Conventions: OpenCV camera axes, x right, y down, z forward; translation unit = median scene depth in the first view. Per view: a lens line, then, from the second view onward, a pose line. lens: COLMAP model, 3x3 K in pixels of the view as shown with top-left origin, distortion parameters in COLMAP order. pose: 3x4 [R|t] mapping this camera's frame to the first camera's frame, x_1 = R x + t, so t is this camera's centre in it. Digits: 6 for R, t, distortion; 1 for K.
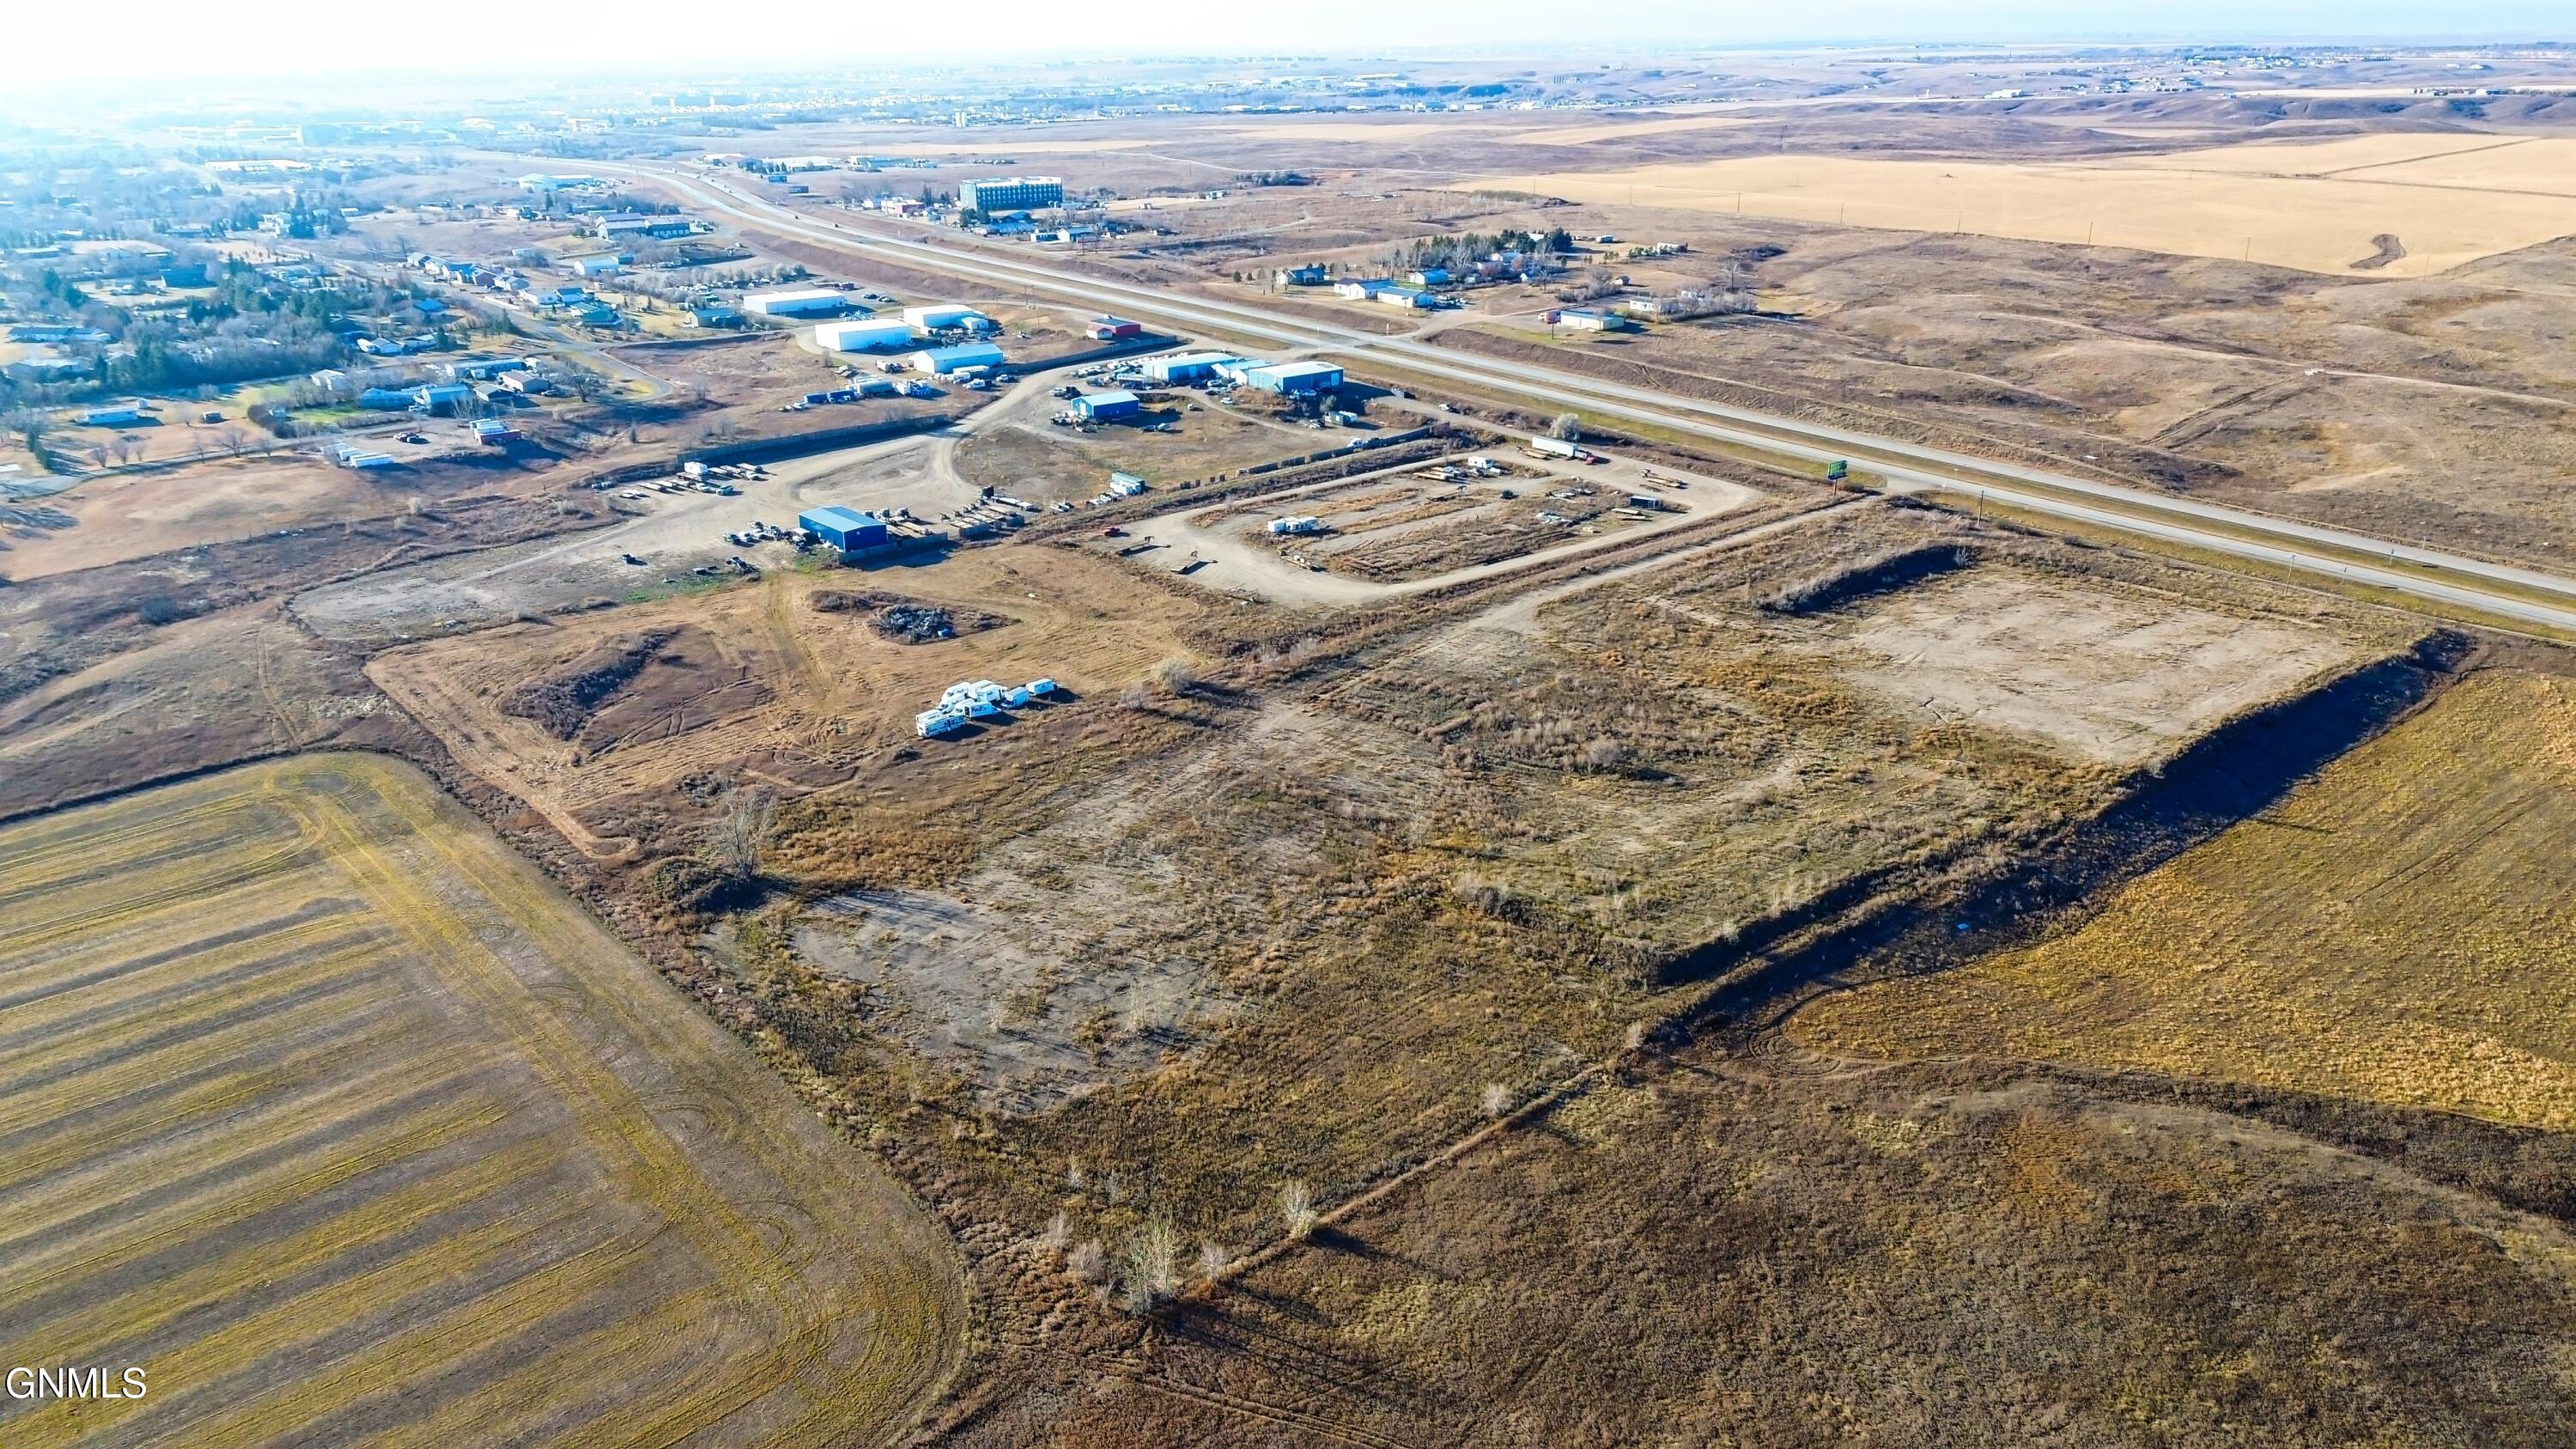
lens RADIAL K [[1809.6, 0, 1286.3], [0, 1809.6, 712.5], [0, 0, 1]] dist [0.079519, -0.073632]
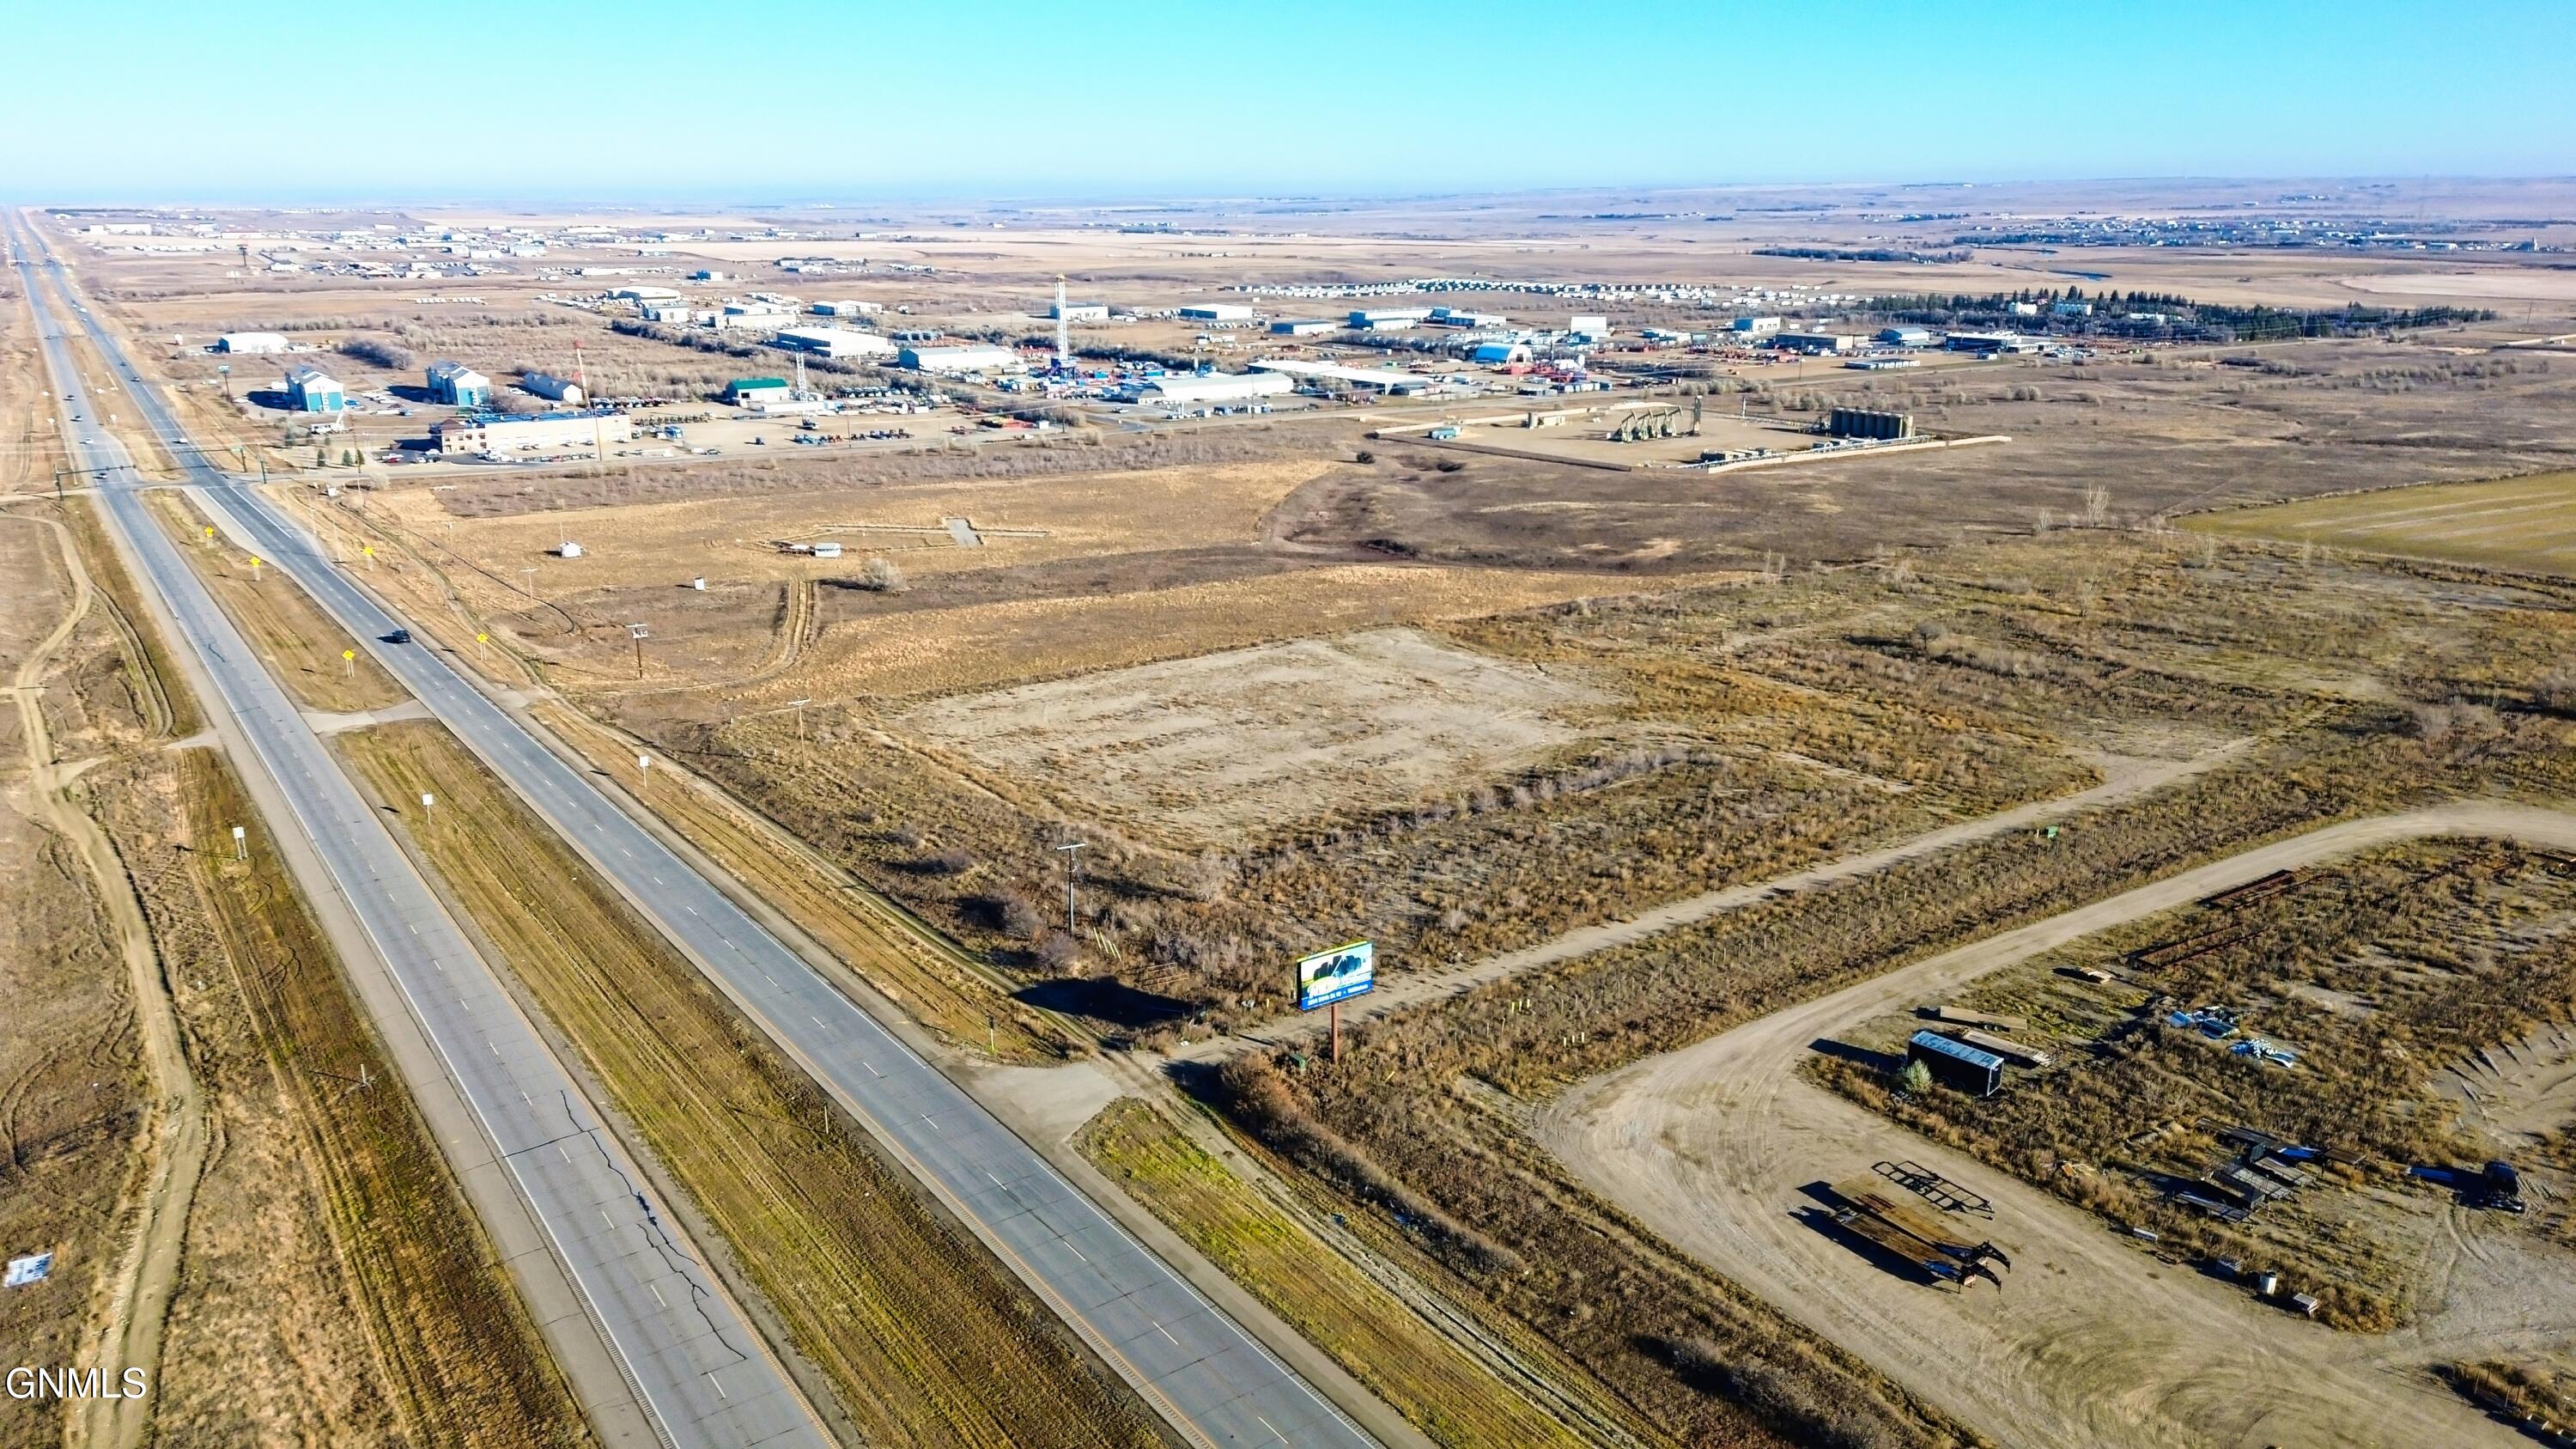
lens RADIAL K [[1809.6, 0, 1286.3], [0, 1809.6, 712.5], [0, 0, 1]] dist [0.079519, -0.073632]
pose [[-0.995505, -0.017119, 0.093149, 0.343774], [0.041259, 0.806909, 0.589233, -0.428484], [-0.085250, 0.590427, -0.802576, 1.489292]]
